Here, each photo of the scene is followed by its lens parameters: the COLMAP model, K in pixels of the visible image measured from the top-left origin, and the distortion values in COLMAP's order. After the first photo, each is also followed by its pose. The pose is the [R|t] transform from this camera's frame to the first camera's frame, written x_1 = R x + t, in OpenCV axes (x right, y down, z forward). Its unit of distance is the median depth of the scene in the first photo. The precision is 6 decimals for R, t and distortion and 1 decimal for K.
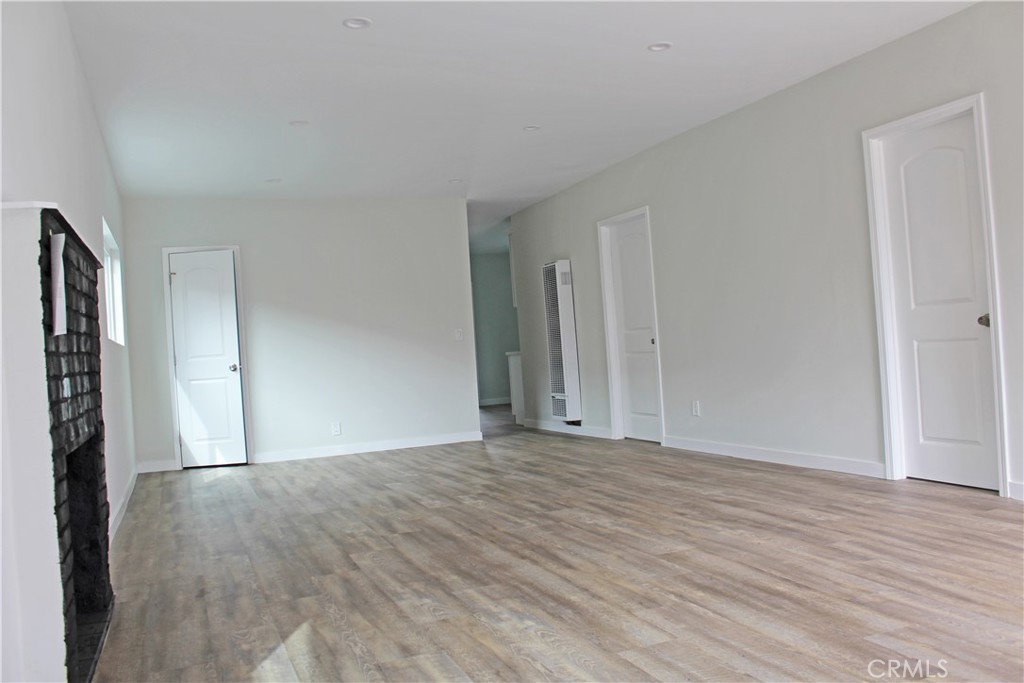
lens RADIAL K [[846.8, 0, 510.9], [0, 846.8, 339.7], [0, 0, 1]] dist [-0.151361, 0.124771]
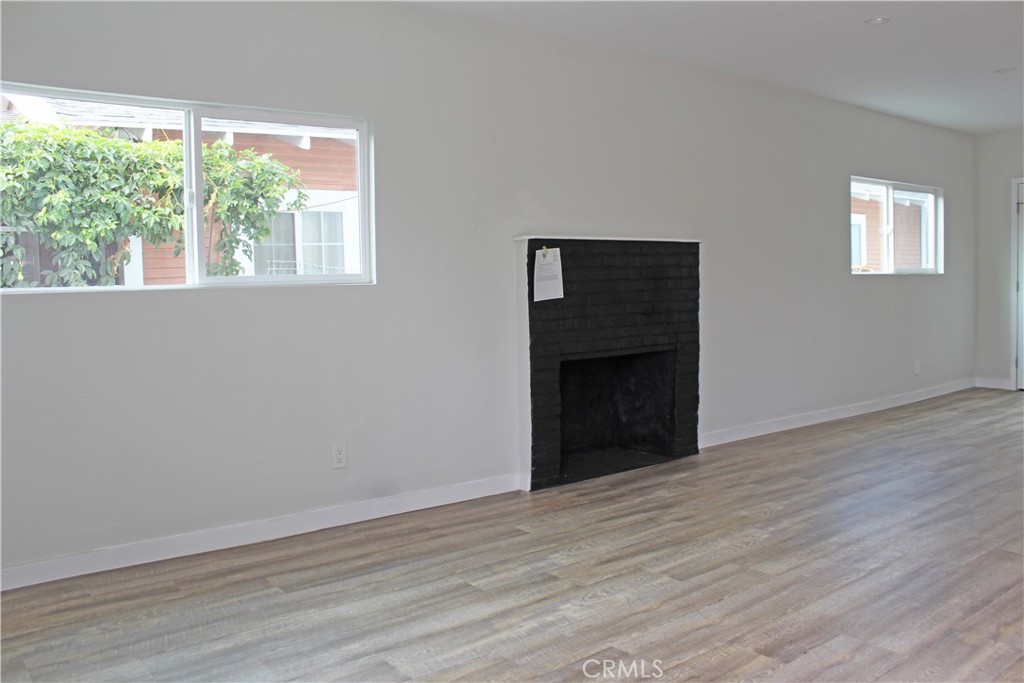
lens RADIAL K [[846.8, 0, 508.5], [0, 846.8, 333.3], [0, 0, 1]] dist [-0.151361, 0.124771]
pose [[0.287604, 0.114557, -0.950874, 1.085723], [0.012207, 0.992302, 0.123240, -0.140165], [0.957672, -0.047052, 0.283991, 0.248289]]
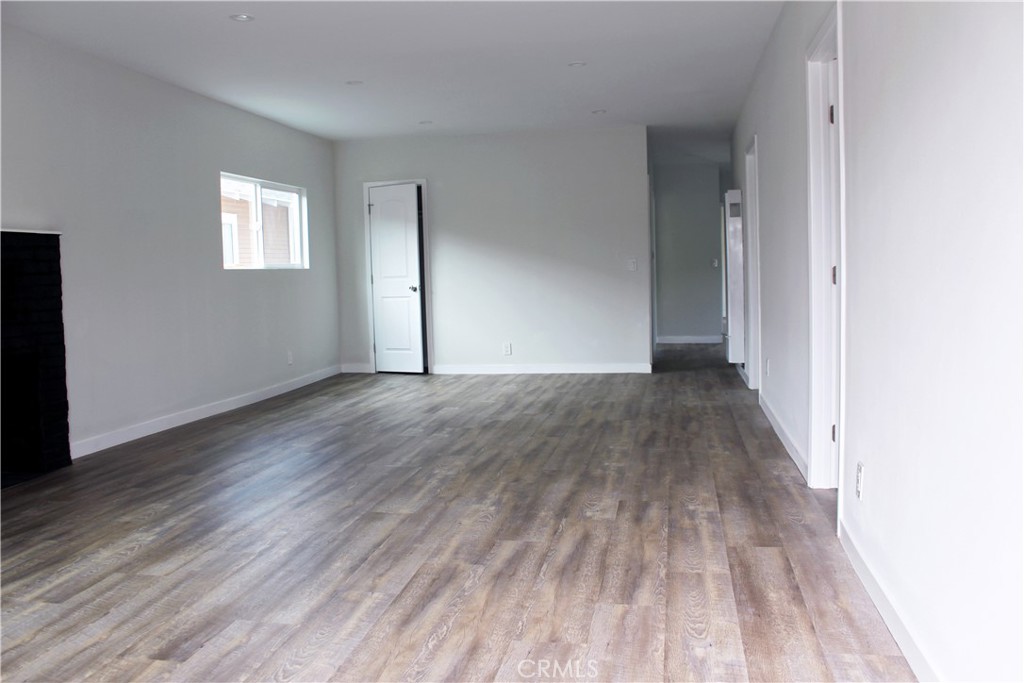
lens RADIAL K [[846.8, 0, 505.0], [0, 846.8, 333.6], [0, 0, 1]] dist [-0.151361, 0.124771]
pose [[0.844084, 0.082452, -0.529833, 1.074591], [-0.023374, 0.992826, 0.117264, -0.120354], [0.535701, -0.086596, 0.839956, 0.265902]]
